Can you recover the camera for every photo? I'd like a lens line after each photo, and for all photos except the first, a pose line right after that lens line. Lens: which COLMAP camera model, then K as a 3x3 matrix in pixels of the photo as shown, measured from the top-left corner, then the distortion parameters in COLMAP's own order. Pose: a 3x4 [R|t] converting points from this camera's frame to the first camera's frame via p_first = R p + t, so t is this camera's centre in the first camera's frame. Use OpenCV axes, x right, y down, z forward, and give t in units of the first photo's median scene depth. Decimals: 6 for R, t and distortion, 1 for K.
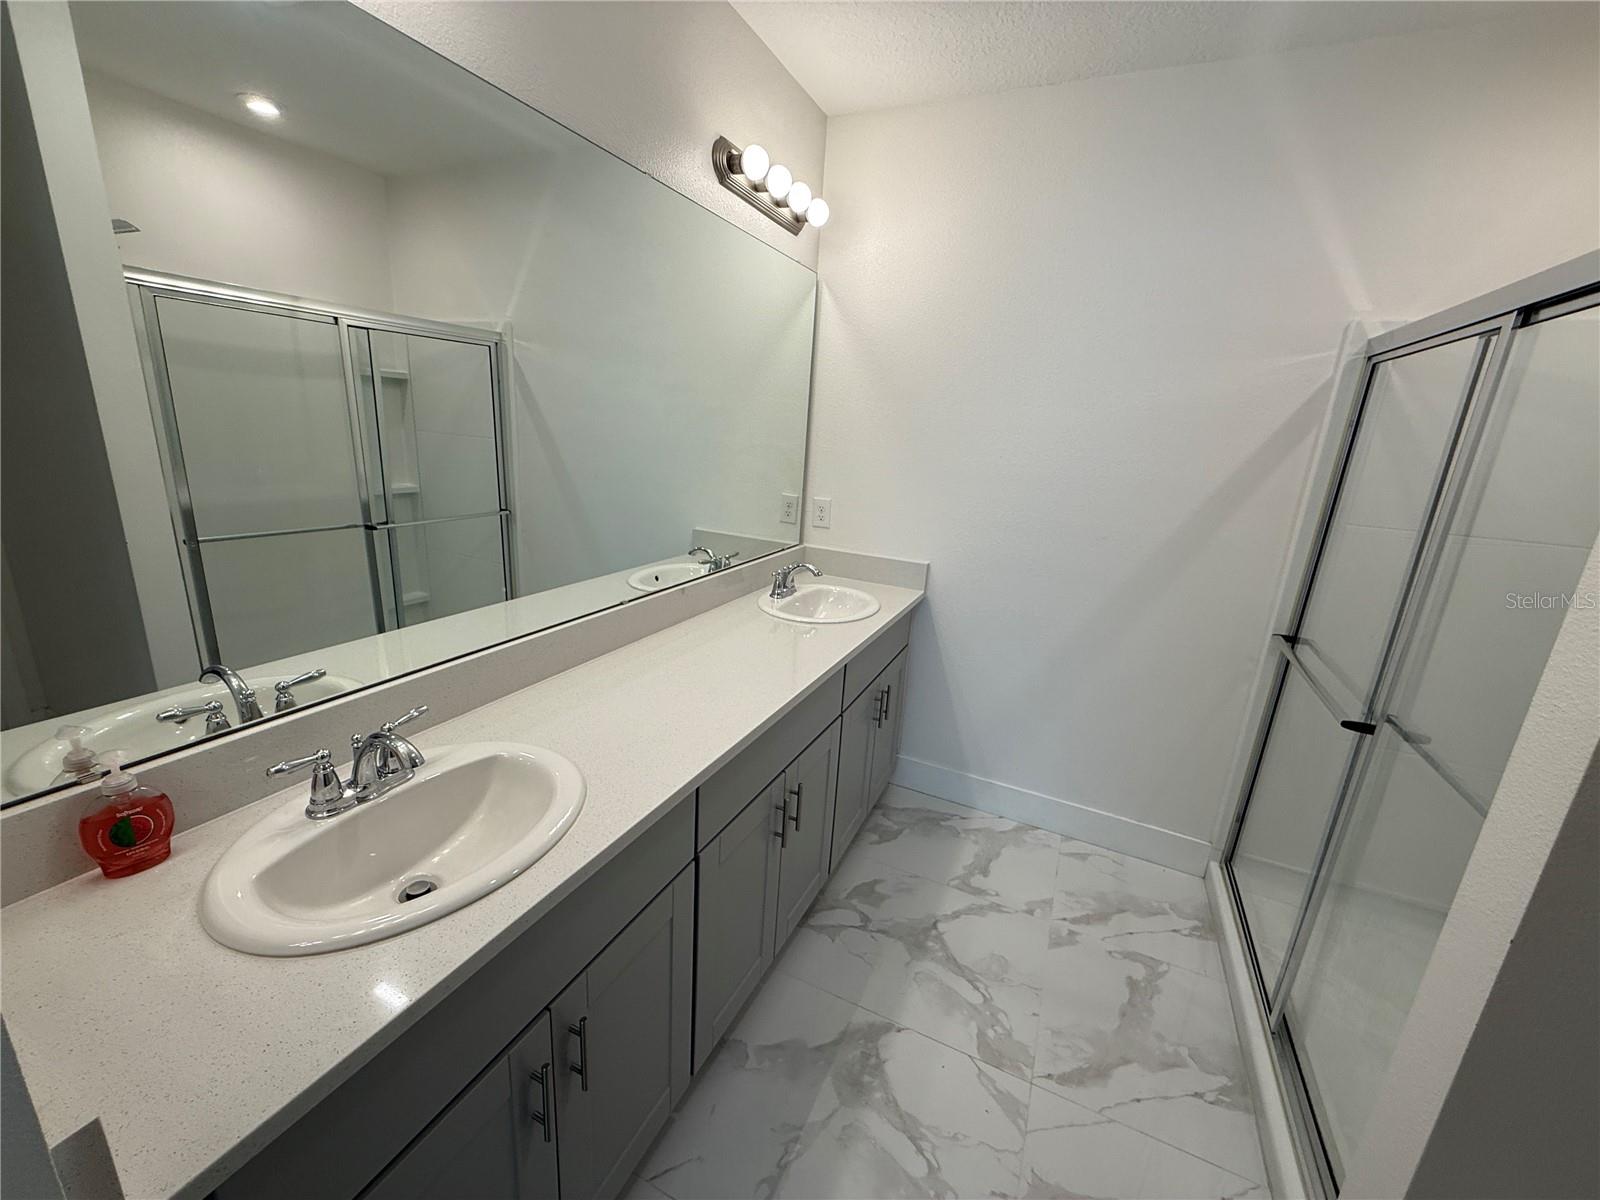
lens RADIAL K [[639.3, 0, 797.1], [0, 639.3, 599.6], [0, 0, 1]] dist [-0.001537, 0.000374]
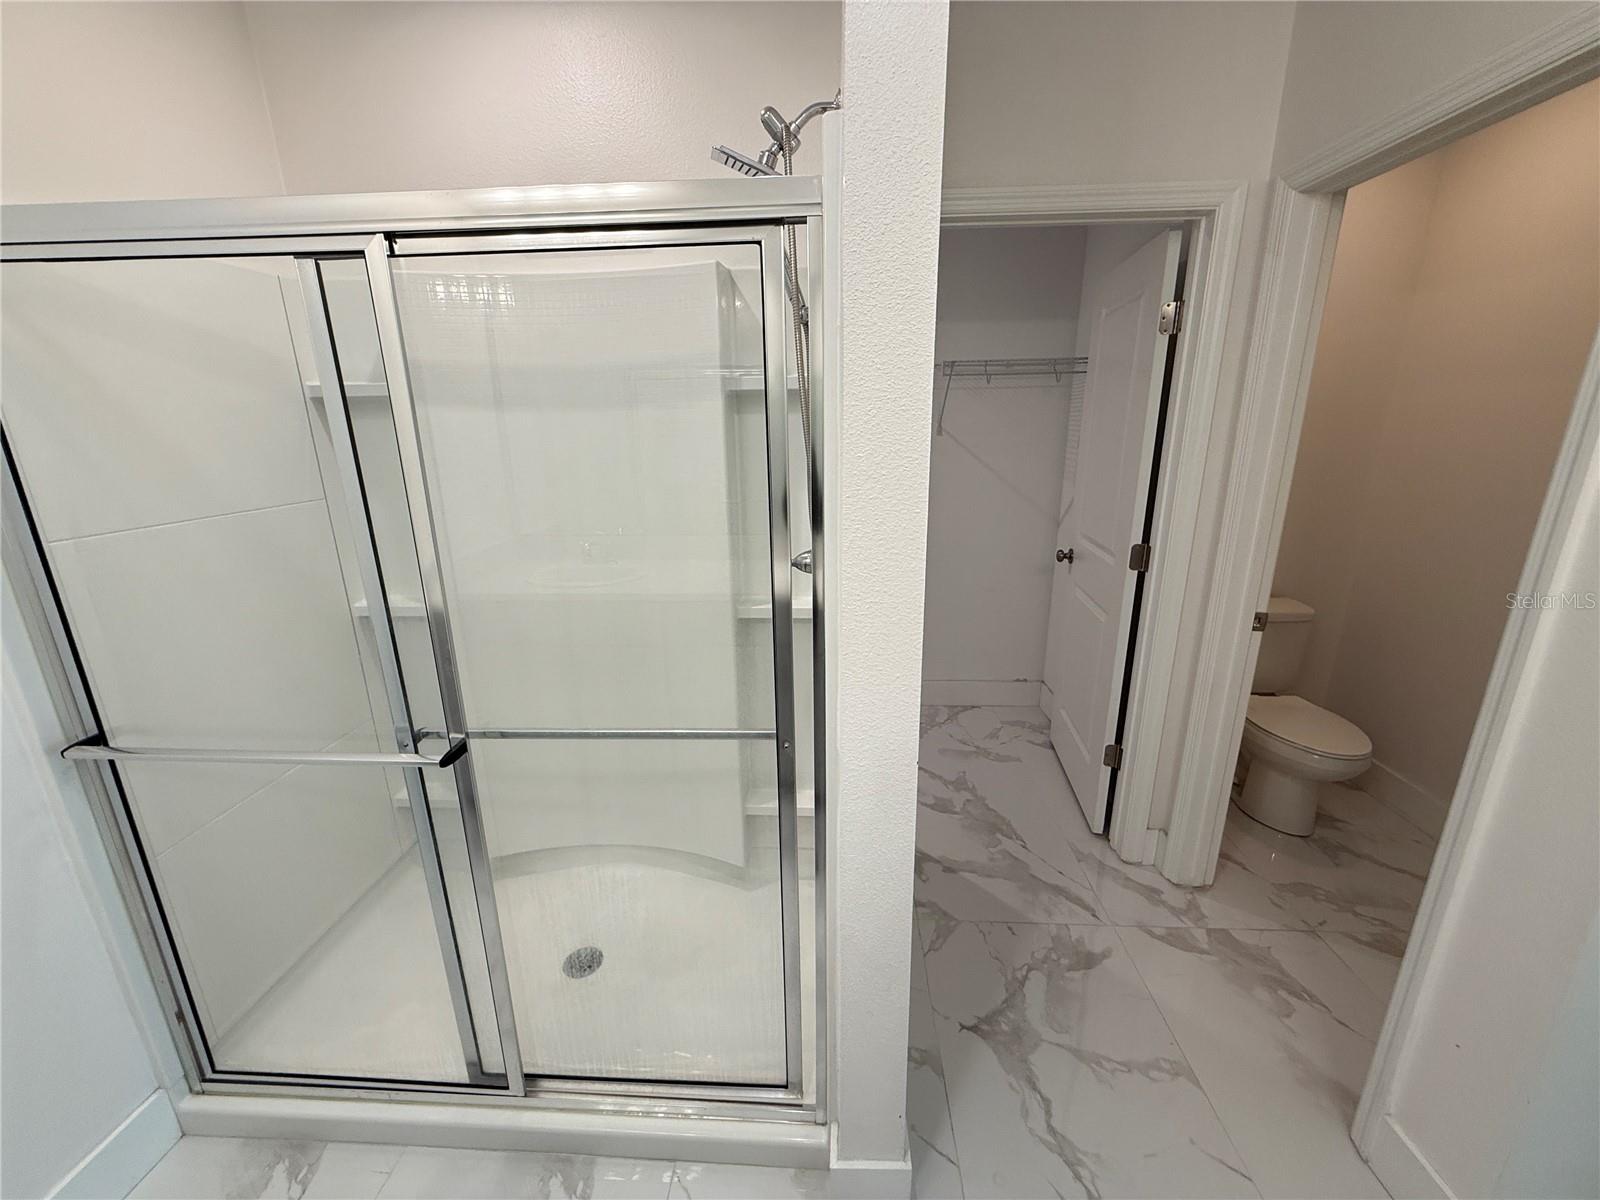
lens RADIAL K [[639.3, 0, 798.1], [0, 639.3, 592.4], [0, 0, 1]] dist [-0.001537, 0.000374]
pose [[-0.373096, -0.299315, 0.878185, 0.044404], [0.235071, 0.885151, 0.401559, -0.140707], [-0.897519, 0.356256, -0.259886, 0.508356]]
